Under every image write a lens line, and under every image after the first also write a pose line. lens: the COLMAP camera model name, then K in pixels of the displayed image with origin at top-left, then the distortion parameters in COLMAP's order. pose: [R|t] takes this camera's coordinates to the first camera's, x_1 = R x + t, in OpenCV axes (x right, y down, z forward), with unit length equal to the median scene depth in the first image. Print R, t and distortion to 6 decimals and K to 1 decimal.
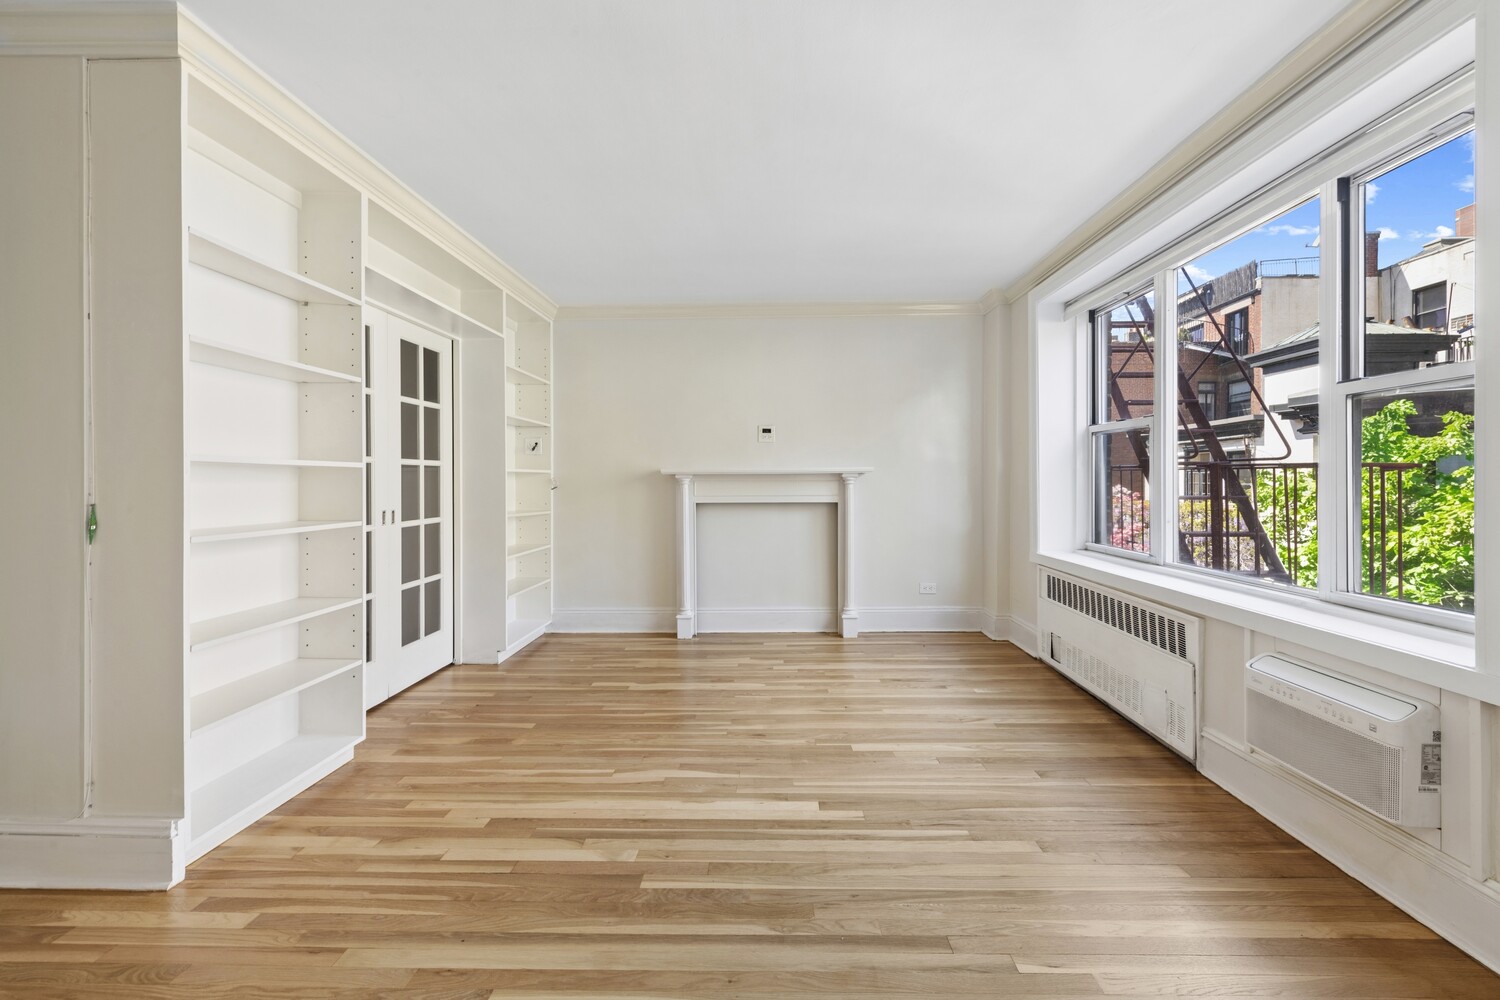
lens RADIAL K [[589.2, 0, 757.6], [0, 589.2, 486.3], [0, 0, 1]] dist [0.008921, -0.003205]
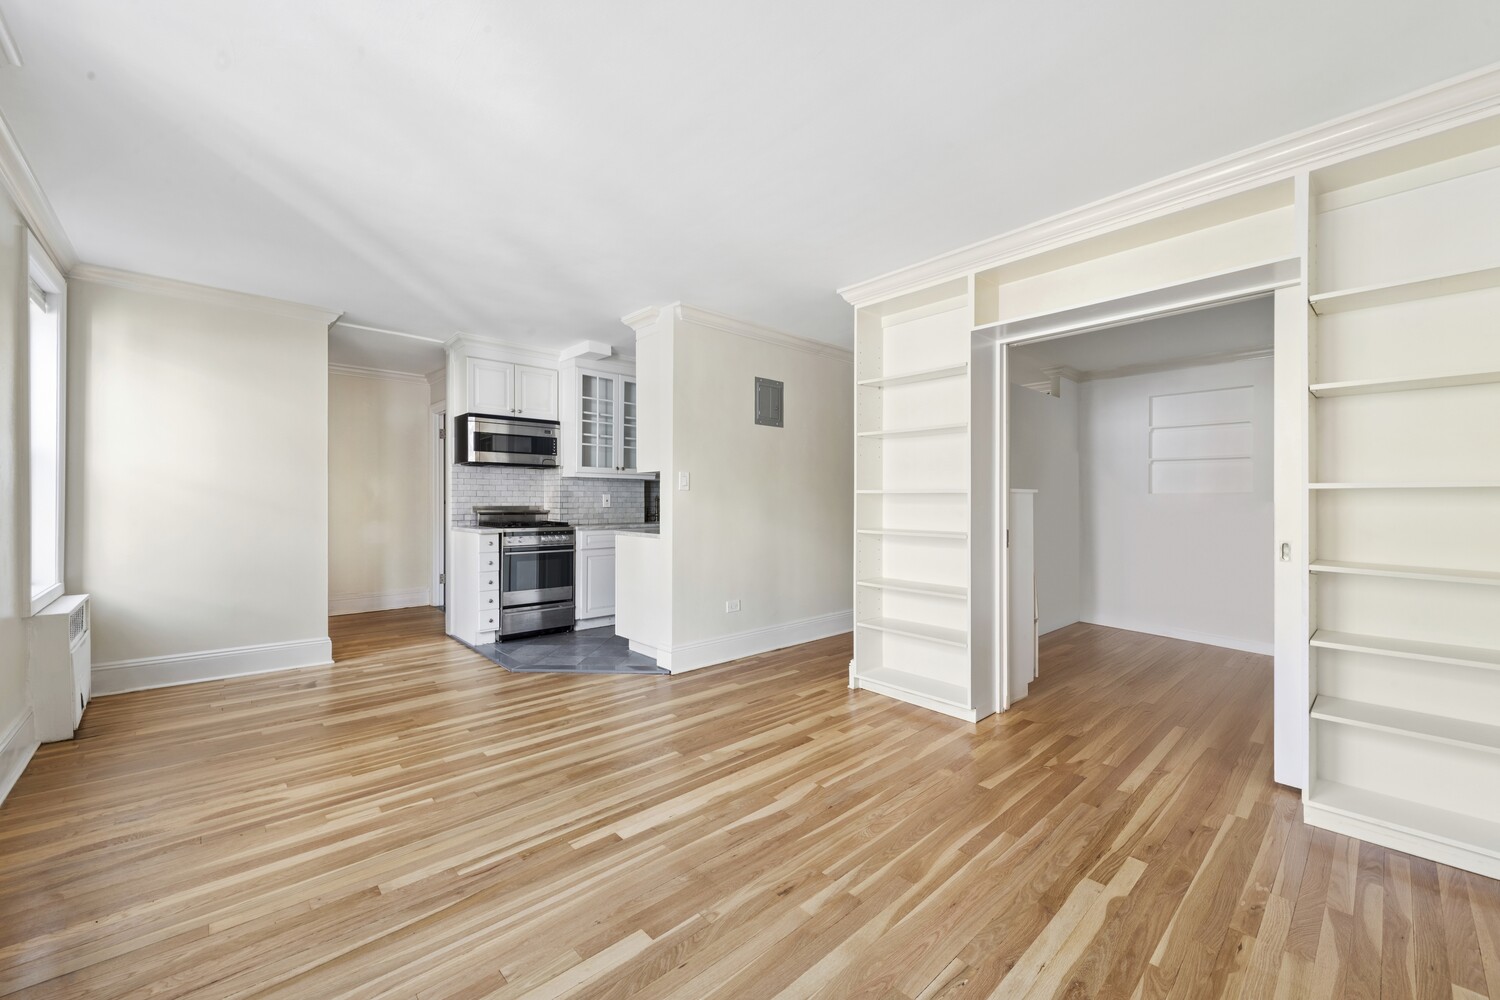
lens RADIAL K [[589.2, 0, 751.7], [0, 589.2, 498.1], [0, 0, 1]] dist [0.008921, -0.003205]
pose [[-0.721030, -0.001954, -0.692901, 0.494405], [-0.008079, 0.999952, 0.005586, -0.020368], [0.692856, 0.009625, -0.721011, 1.466490]]
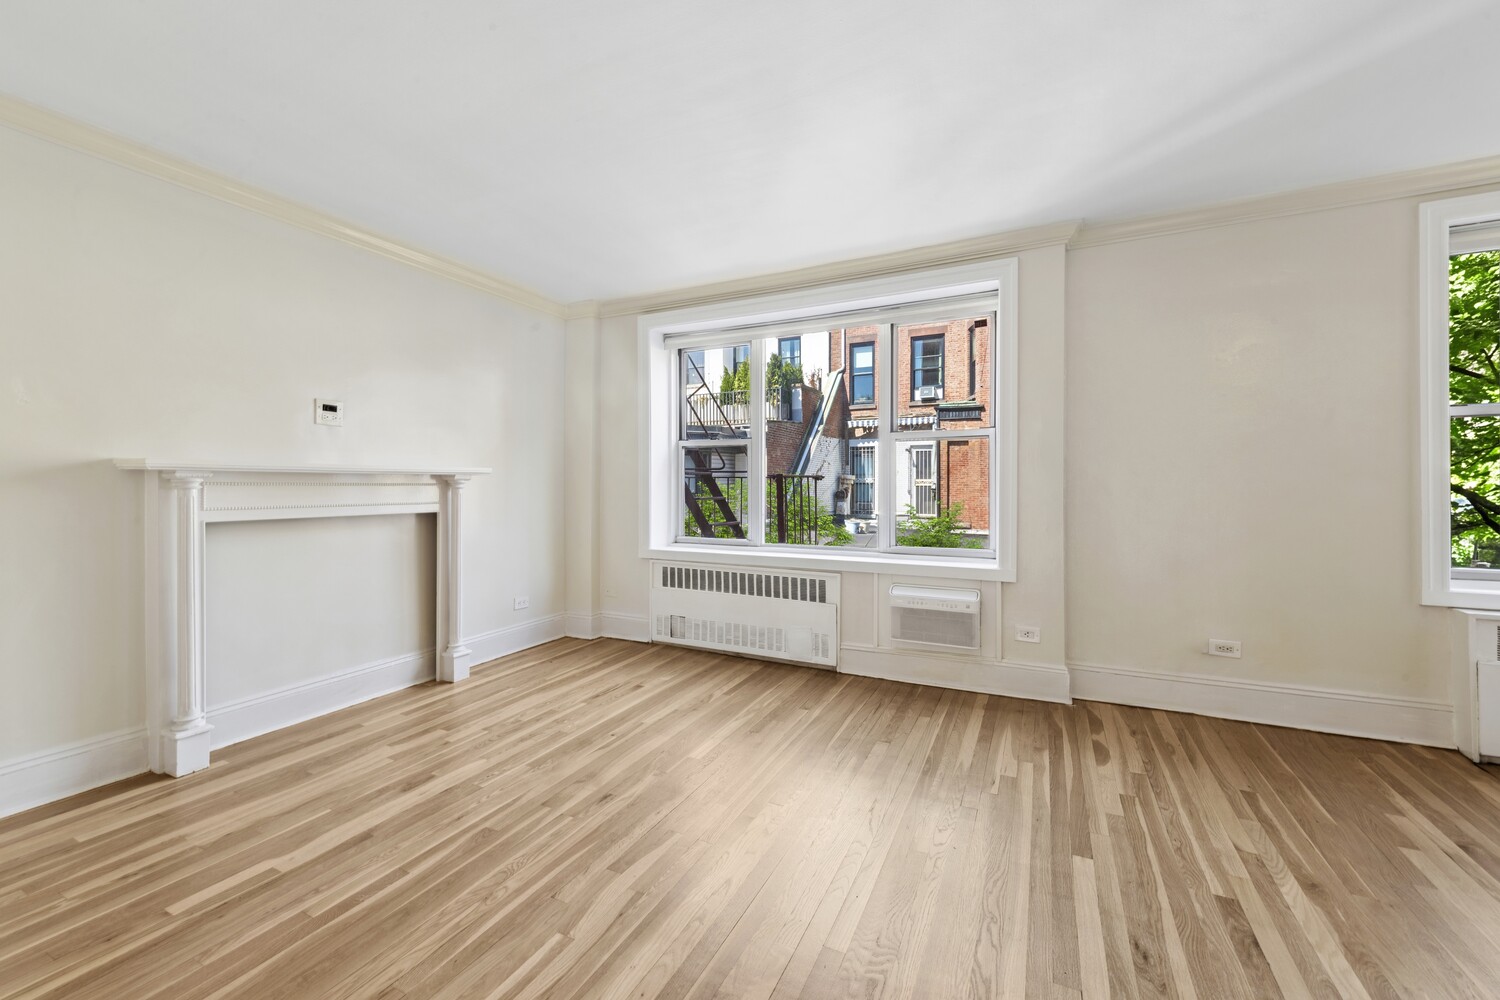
lens RADIAL K [[589.2, 0, 759.8], [0, 589.2, 490.8], [0, 0, 1]] dist [0.008921, -0.003205]
pose [[0.416553, -0.002471, 0.909108, -0.653230], [0.006146, 0.999981, -0.000098, 0.003305], [-0.909090, 0.005629, 0.416561, 0.475753]]
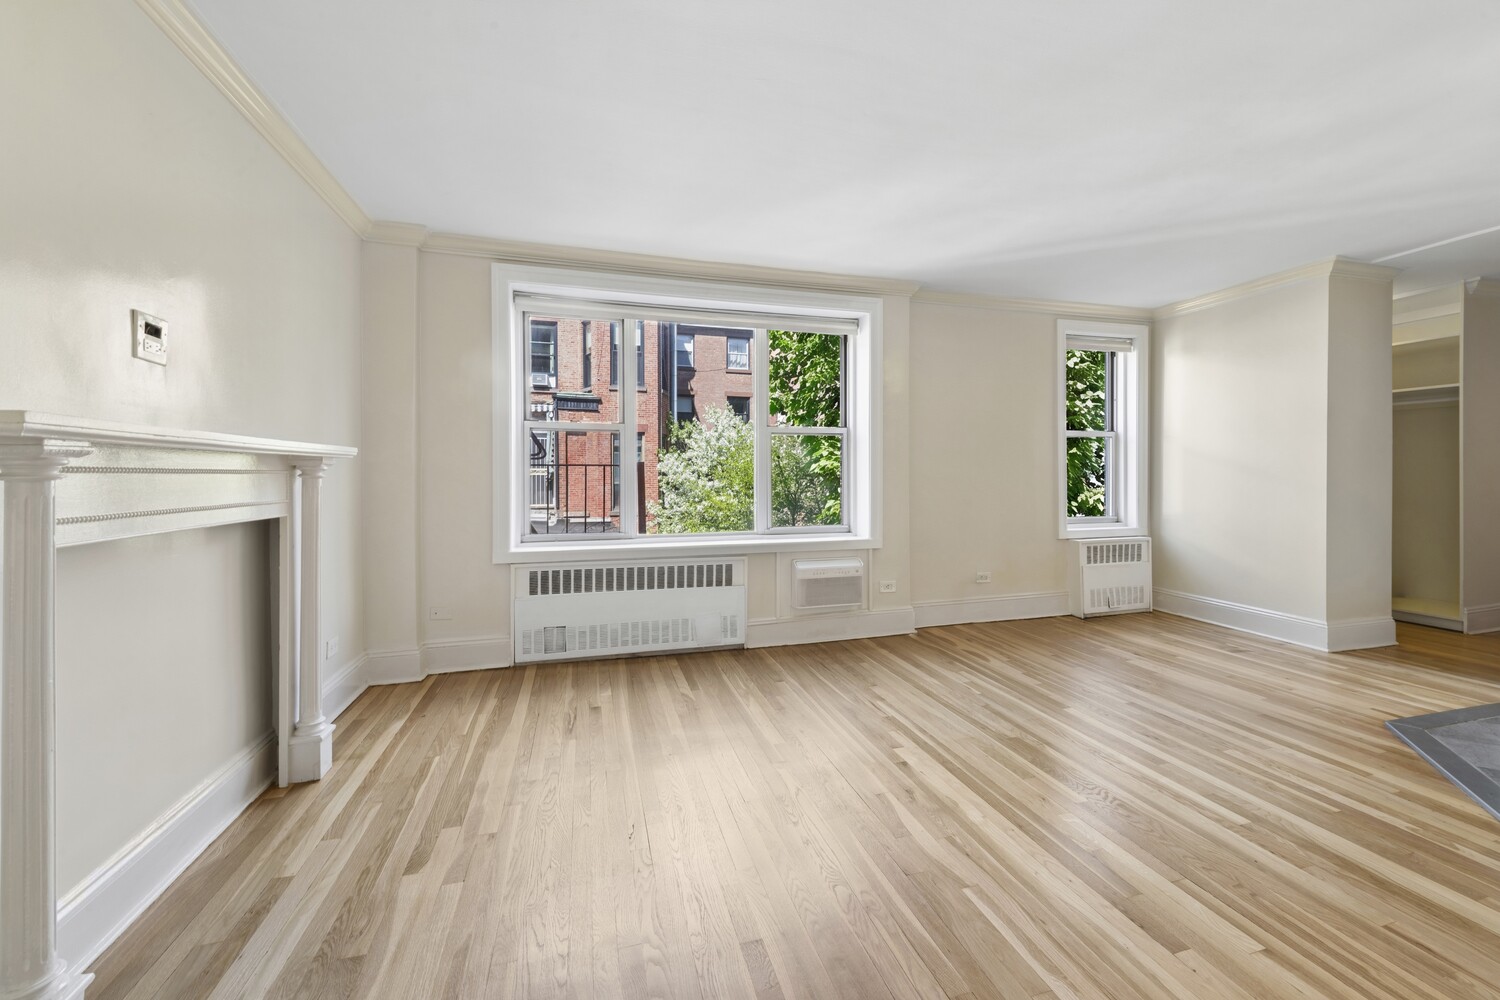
lens RADIAL K [[589.2, 0, 760.4], [0, 589.2, 479.5], [0, 0, 1]] dist [0.008921, -0.003205]
pose [[-0.297773, -0.001128, 0.954636, -0.738980], [0.012832, 0.999904, 0.005183, -0.001109], [-0.954550, 0.013793, -0.297730, 1.269746]]
